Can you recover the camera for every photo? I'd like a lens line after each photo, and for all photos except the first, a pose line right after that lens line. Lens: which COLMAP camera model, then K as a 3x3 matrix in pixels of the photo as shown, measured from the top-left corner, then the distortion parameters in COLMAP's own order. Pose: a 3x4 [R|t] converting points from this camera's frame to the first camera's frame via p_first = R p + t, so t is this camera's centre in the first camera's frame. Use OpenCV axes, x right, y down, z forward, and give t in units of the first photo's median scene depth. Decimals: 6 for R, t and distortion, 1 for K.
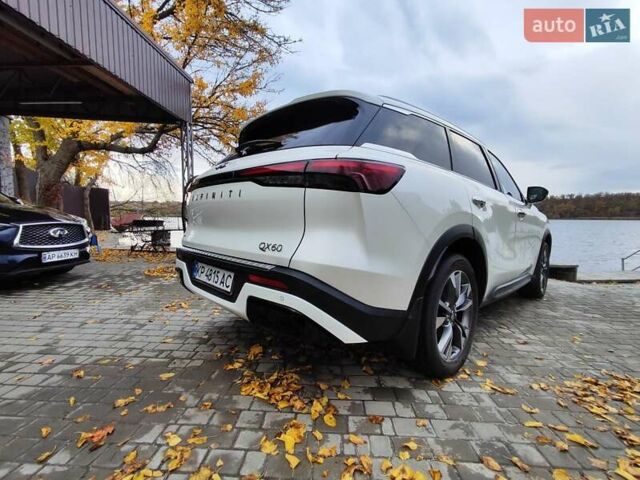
lens RADIAL K [[289.7, 0, 317.7], [0, 289.7, 242.7], [0, 0, 1]] dist [-0.001354, 0.000283]
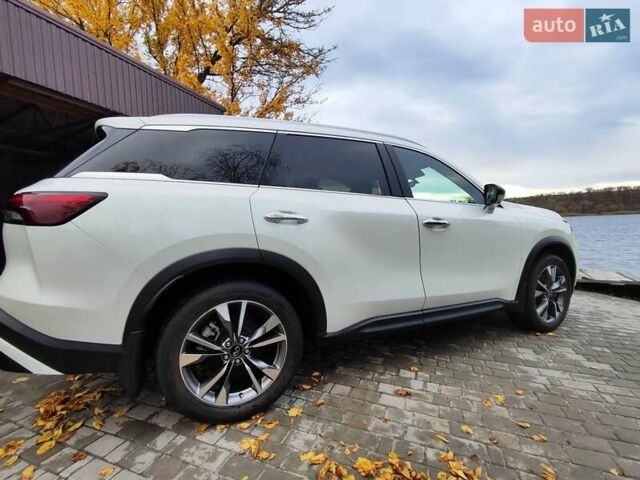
lens RADIAL K [[289.7, 0, 317.7], [0, 289.7, 242.7], [0, 0, 1]] dist [-0.001354, 0.000283]
pose [[0.949751, -0.015215, -0.312637, 1.086986], [0.009608, 0.999764, -0.019467, -0.063073], [0.312860, 0.015485, 0.949673, 0.278437]]
